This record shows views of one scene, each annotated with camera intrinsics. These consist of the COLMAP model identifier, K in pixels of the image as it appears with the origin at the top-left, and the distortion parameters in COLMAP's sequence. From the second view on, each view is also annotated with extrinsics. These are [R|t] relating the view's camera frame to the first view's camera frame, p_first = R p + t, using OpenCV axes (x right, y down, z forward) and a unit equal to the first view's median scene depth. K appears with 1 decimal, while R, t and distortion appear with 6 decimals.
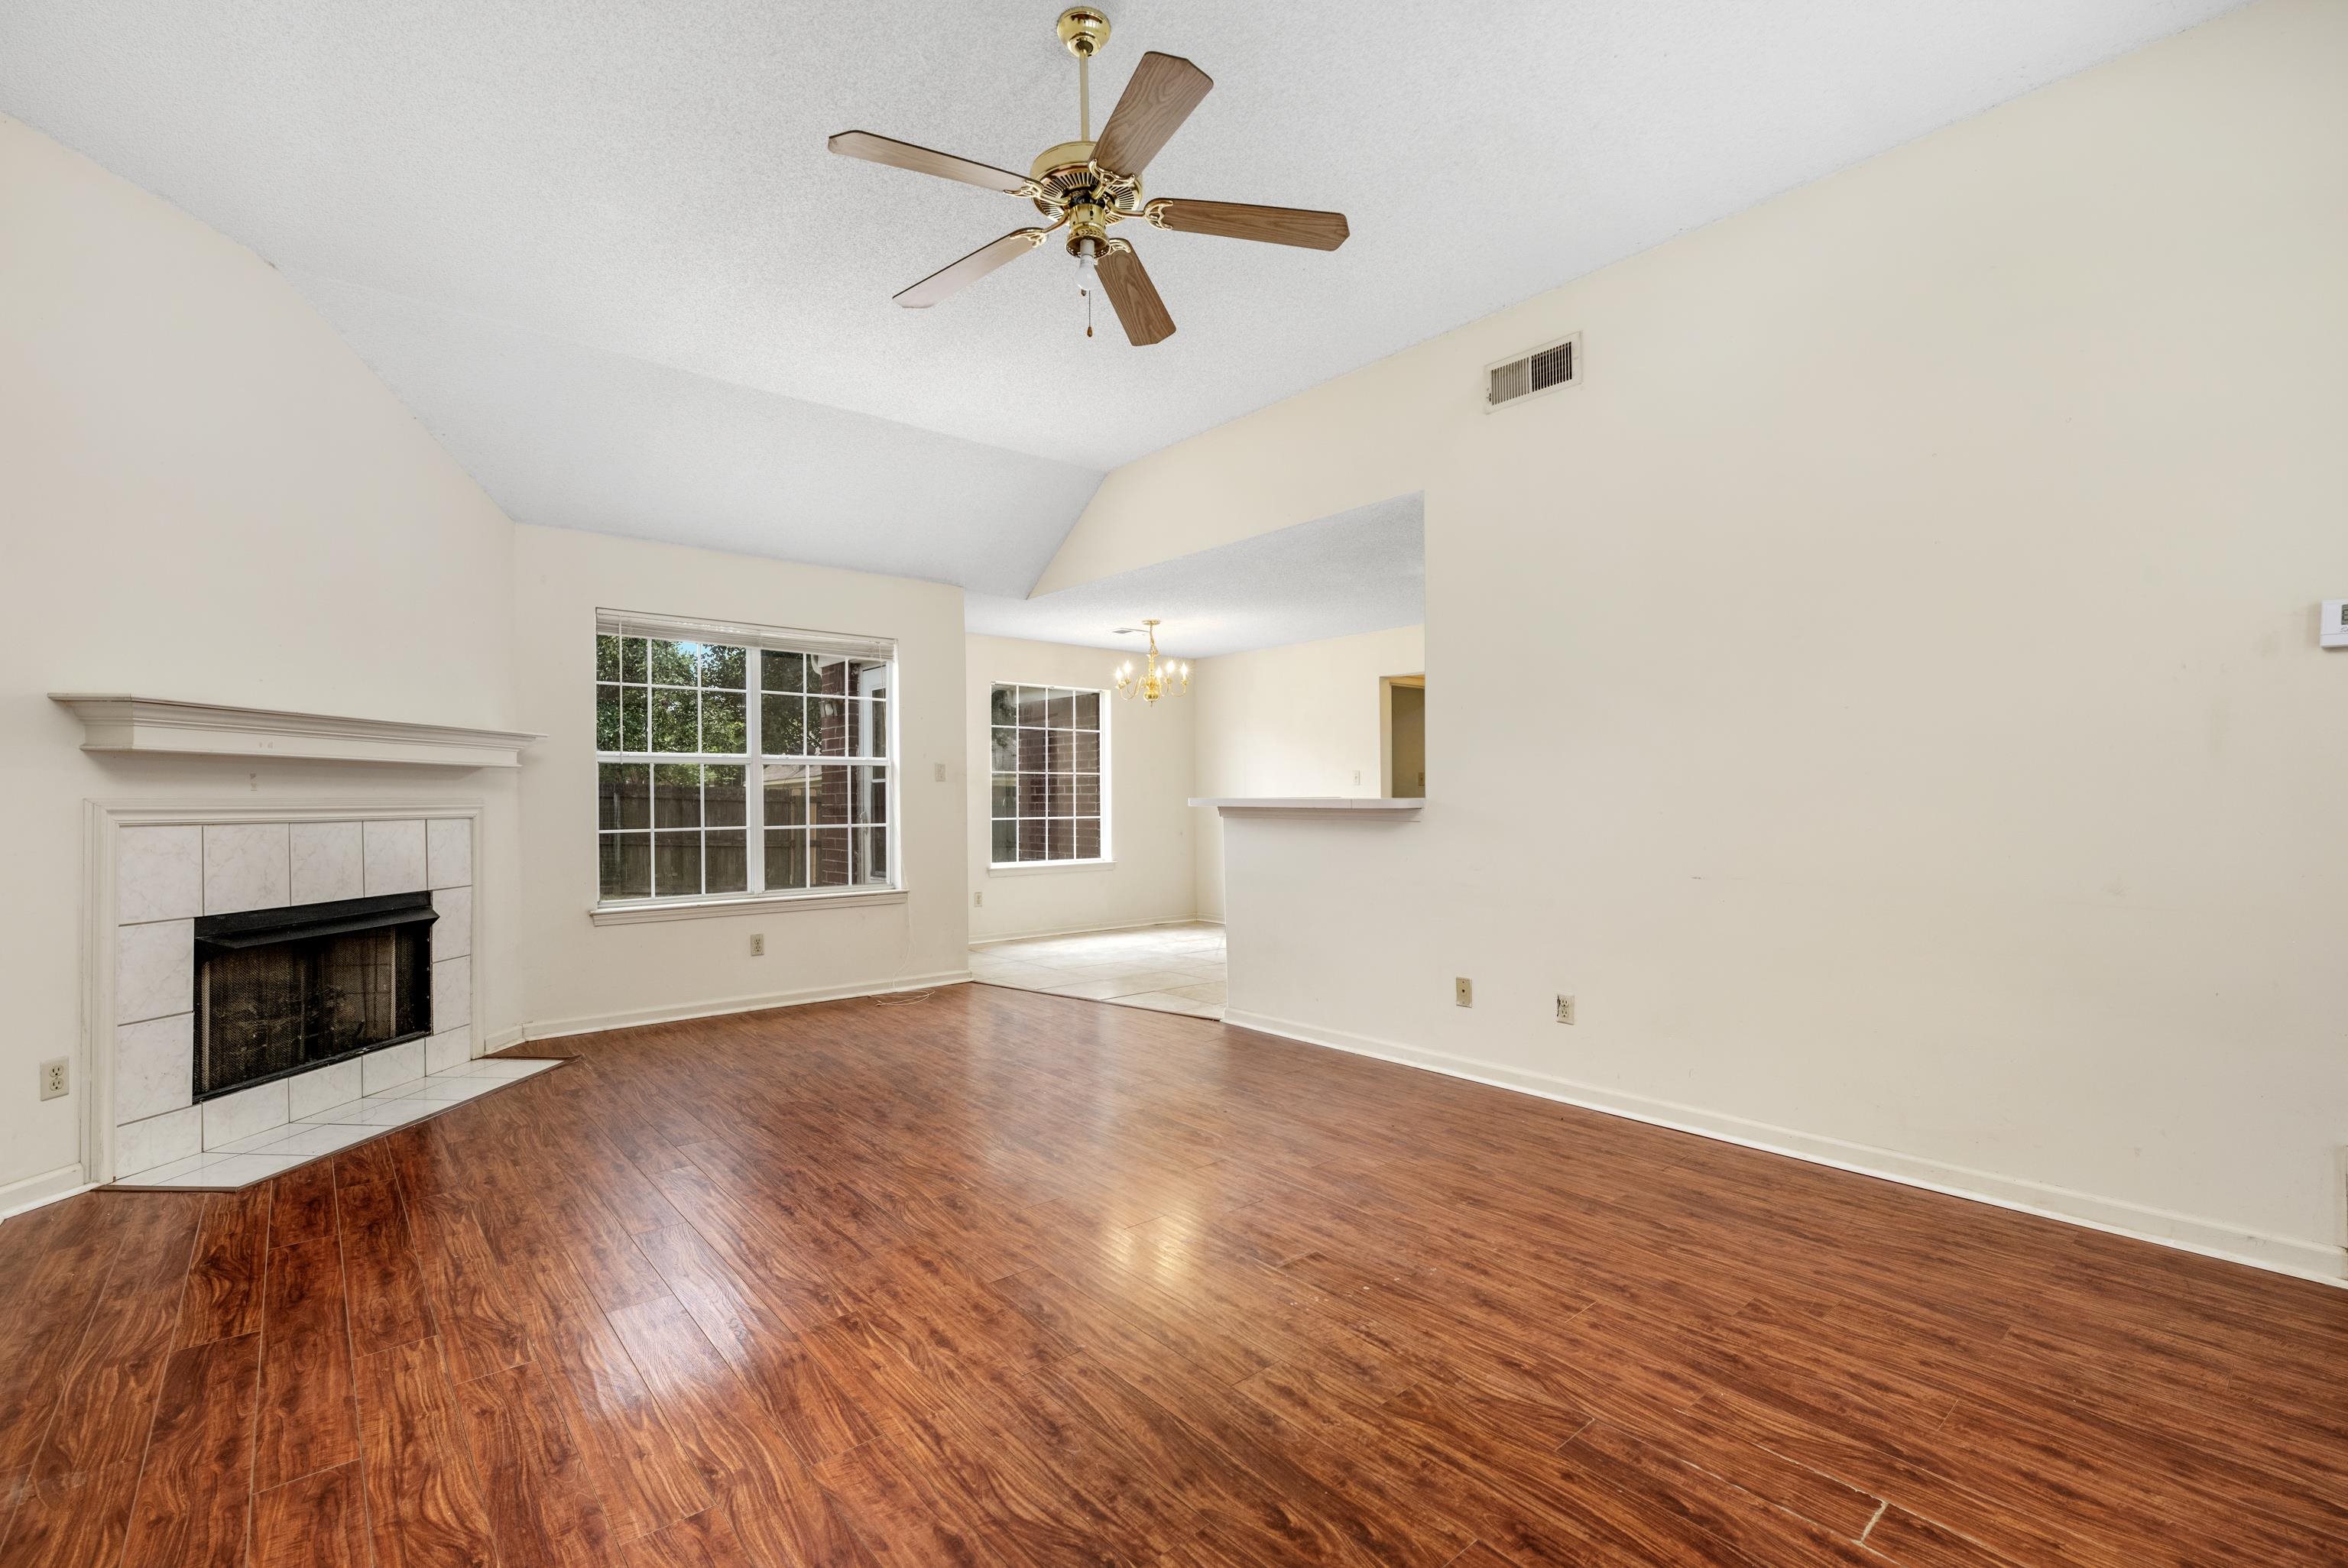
lens RADIAL K [[1029.6, 0, 1175.3], [0, 1029.6, 797.9], [0, 0, 1]] dist [-0.000992, -0.000163]
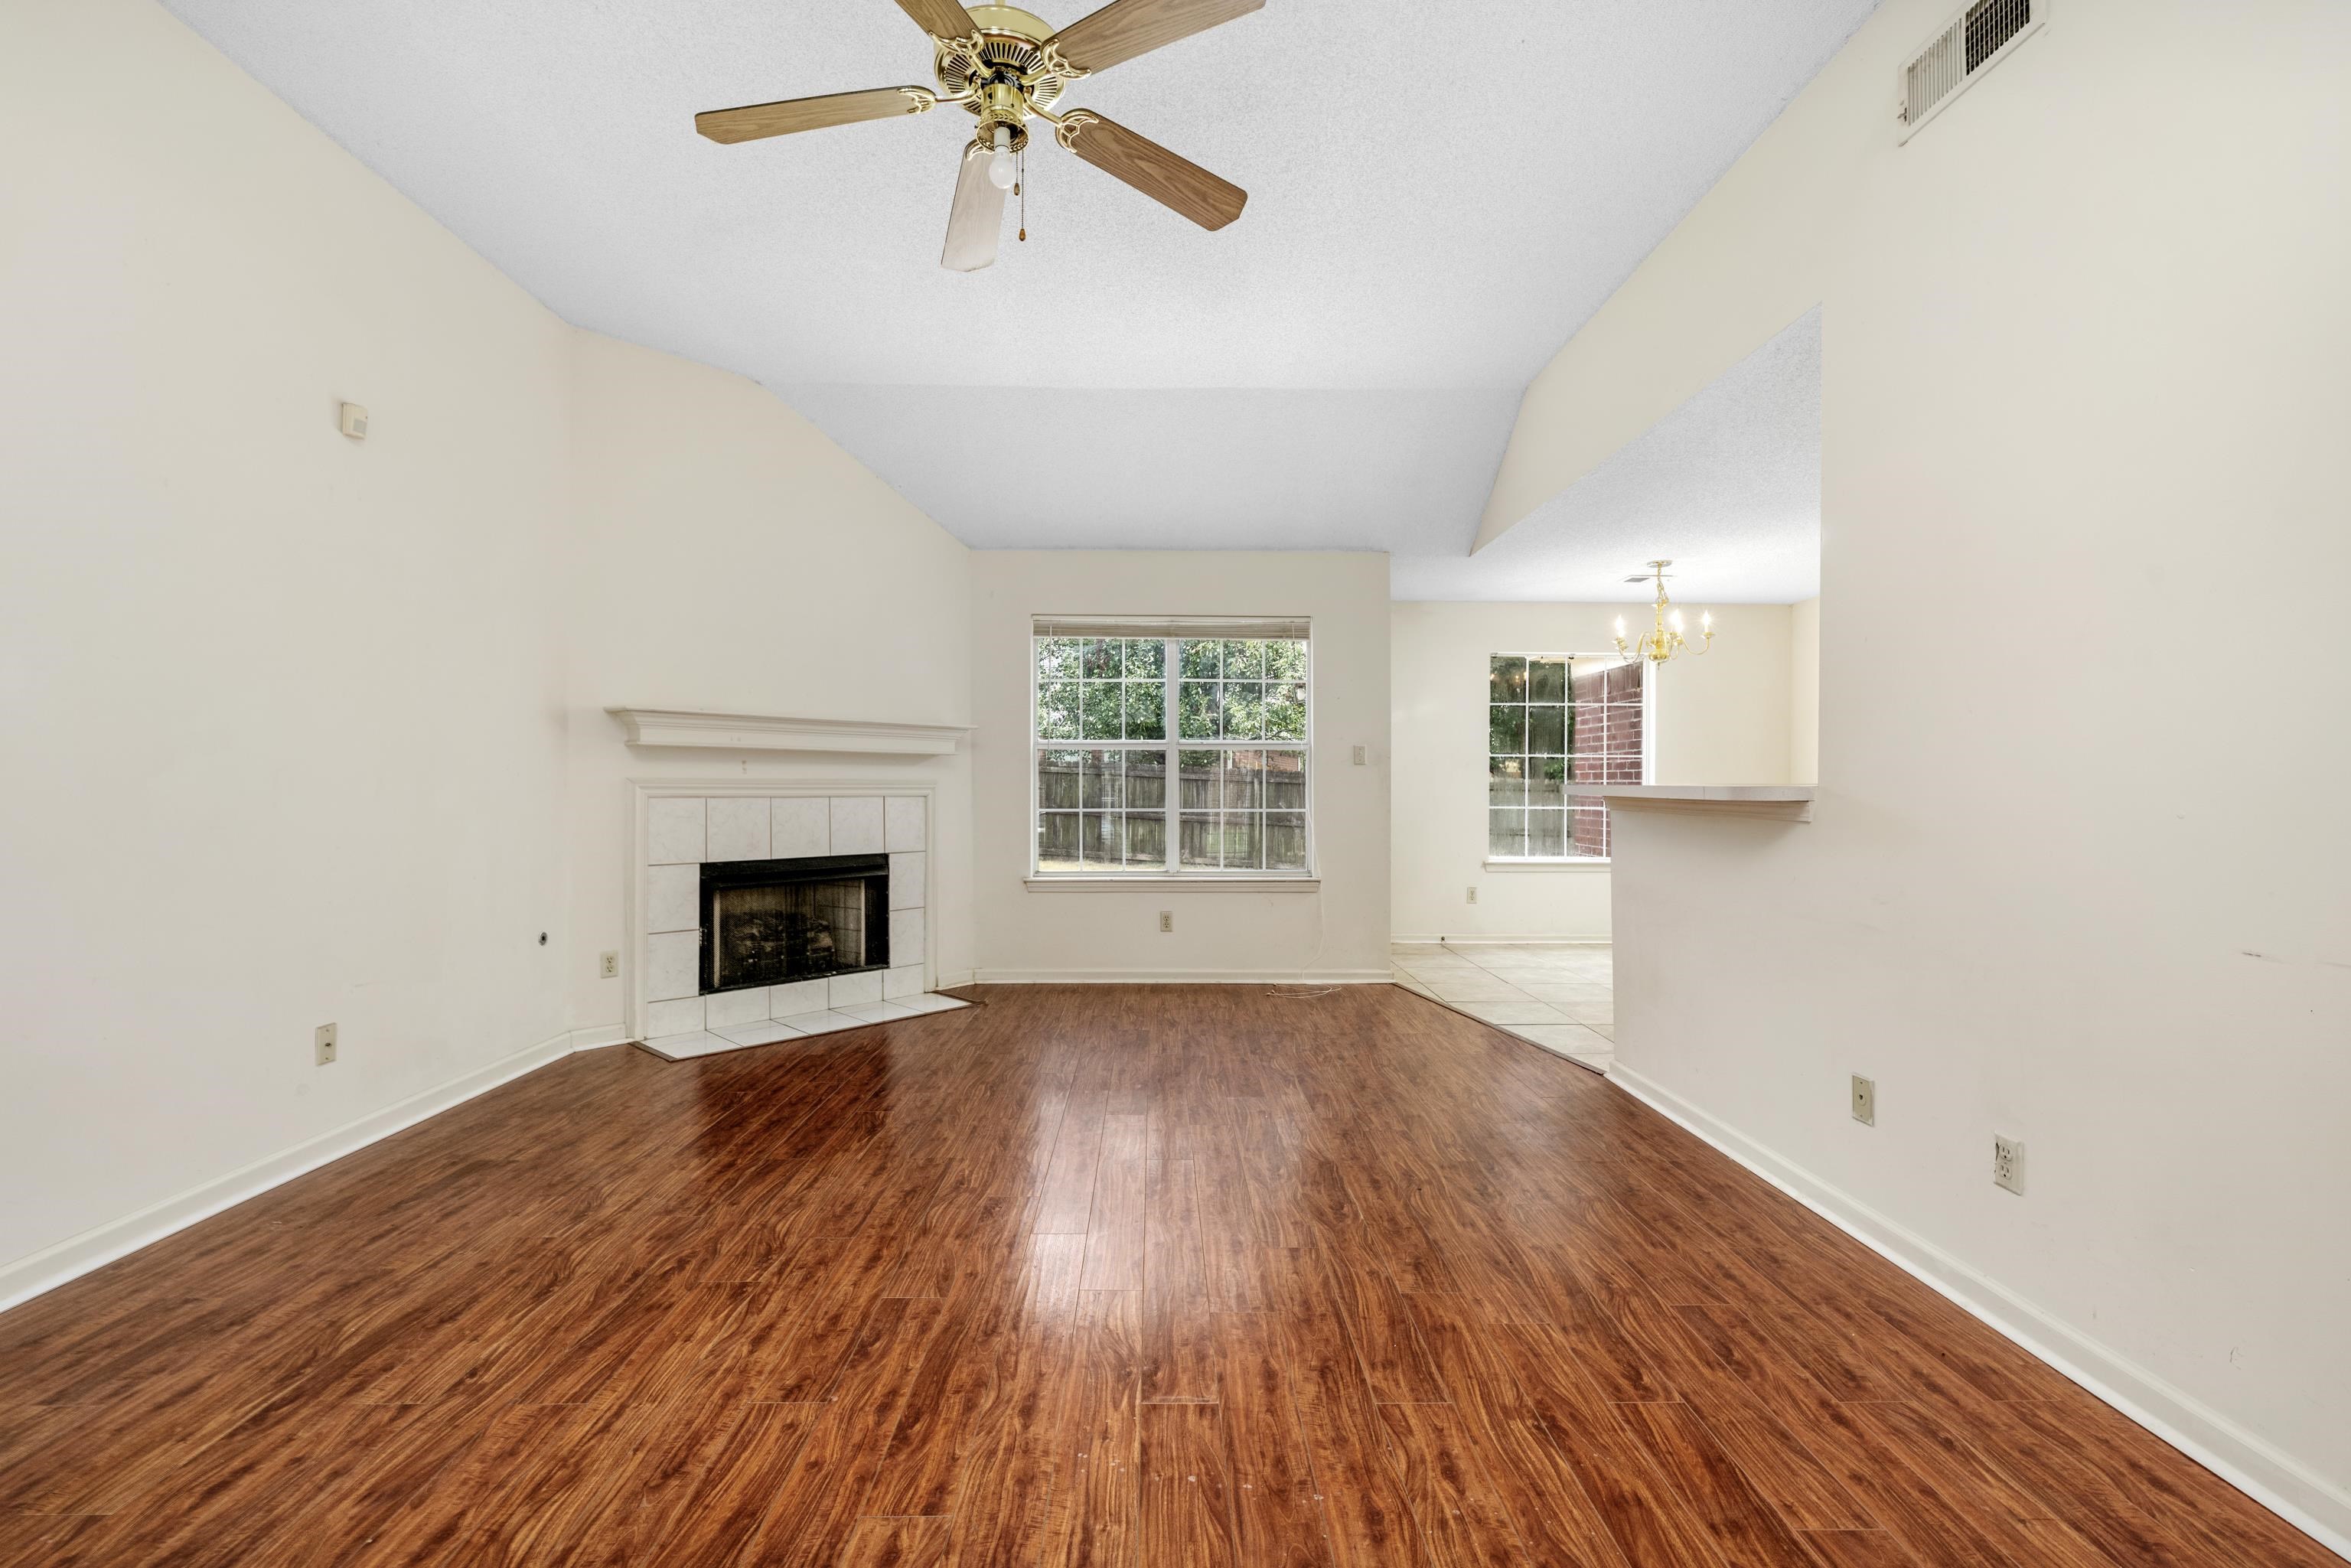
lens RADIAL K [[1031.0, 0, 1176.8], [0, 1031.0, 797.9], [0, 0, 1]] dist [-0.000992, -0.000163]
pose [[0.771758, 0.015594, -0.635725, 0.442747], [-0.006874, 0.999845, 0.016181, -0.000057], [0.635880, -0.008117, 0.771746, 0.325132]]
